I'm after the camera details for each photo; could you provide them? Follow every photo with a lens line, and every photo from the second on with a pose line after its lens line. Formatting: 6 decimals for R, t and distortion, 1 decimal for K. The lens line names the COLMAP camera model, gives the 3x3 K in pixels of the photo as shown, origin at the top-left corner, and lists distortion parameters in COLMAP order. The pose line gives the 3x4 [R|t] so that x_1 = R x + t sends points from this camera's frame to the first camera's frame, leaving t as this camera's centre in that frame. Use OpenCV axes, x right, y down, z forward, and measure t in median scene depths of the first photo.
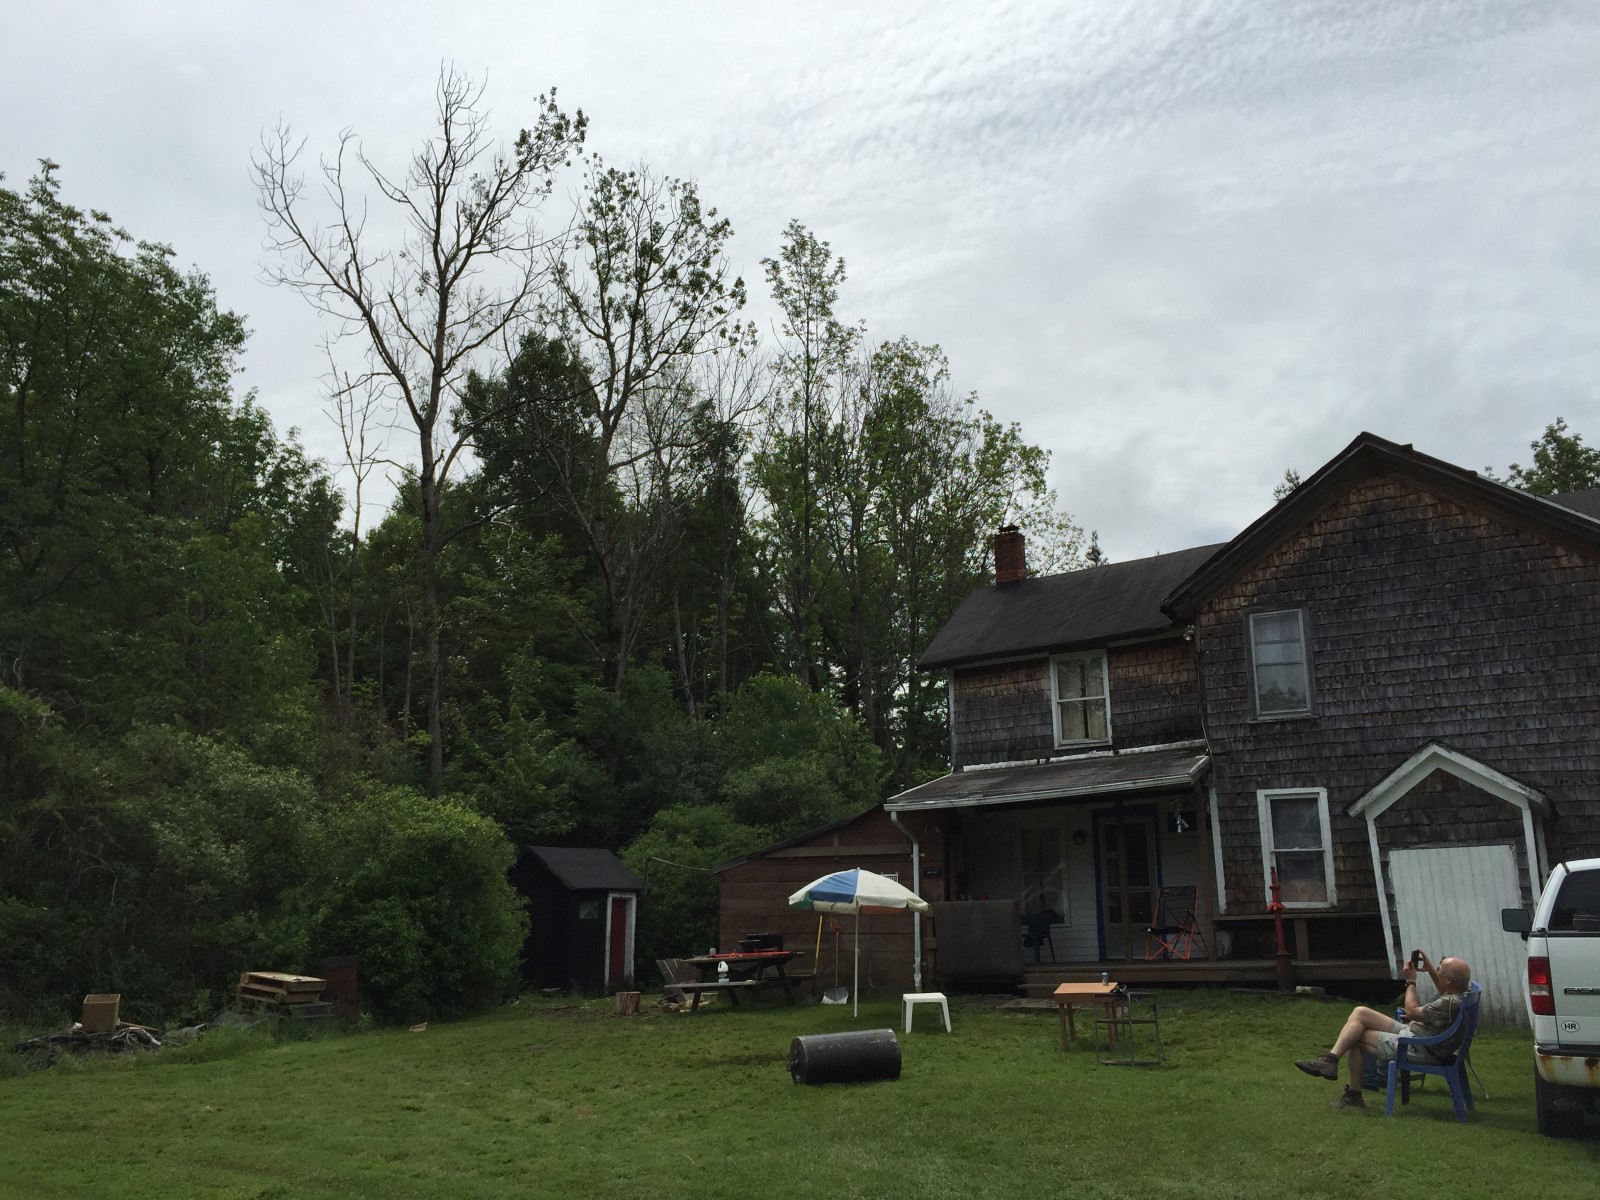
lens RADIAL K [[1400.5, 0, 782.8], [0, 1400.5, 573.2], [0, 0, 1]] dist [0.129398, -0.186188]
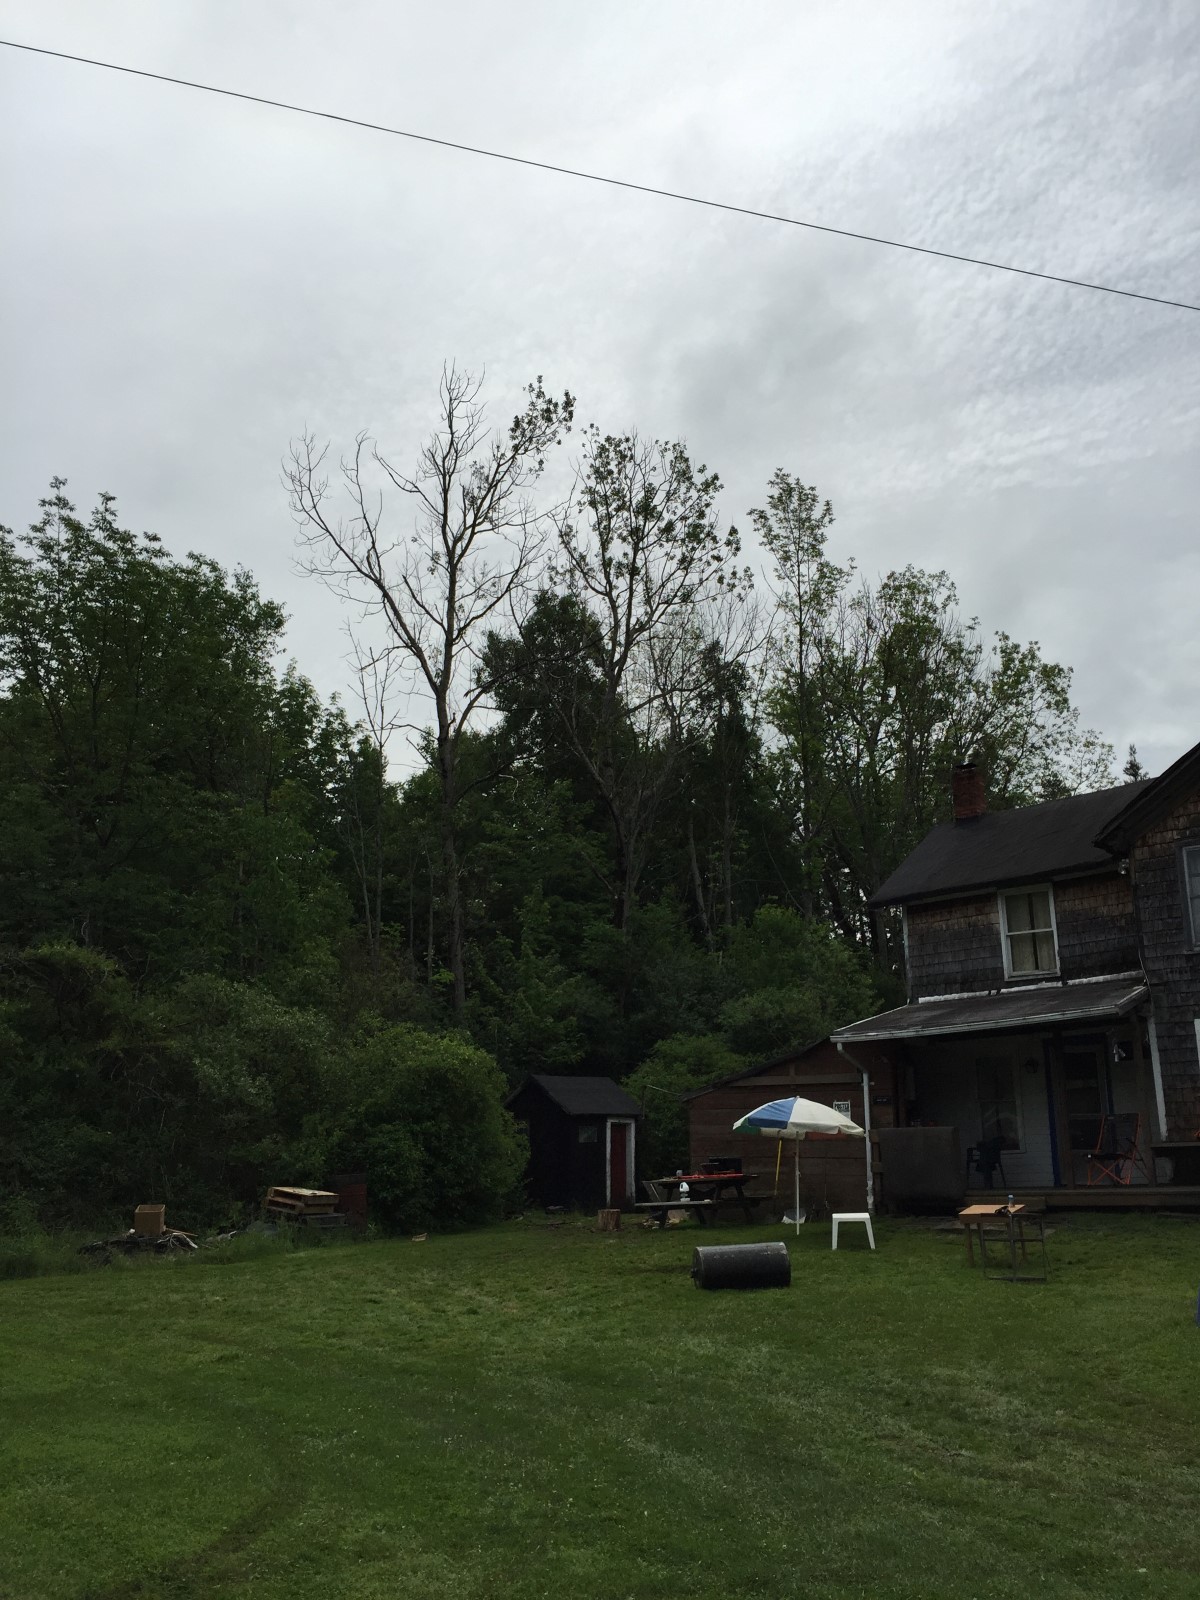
lens RADIAL K [[1400.5, 0, 593.2], [0, 1400.5, 769.3], [0, 0, 1]] dist [0.129398, -0.186188]
pose [[0.982268, -0.046671, -0.181581, 0.077365], [0.043279, 0.998807, -0.022596, -0.017120], [0.182419, 0.014337, 0.983116, -0.070422]]
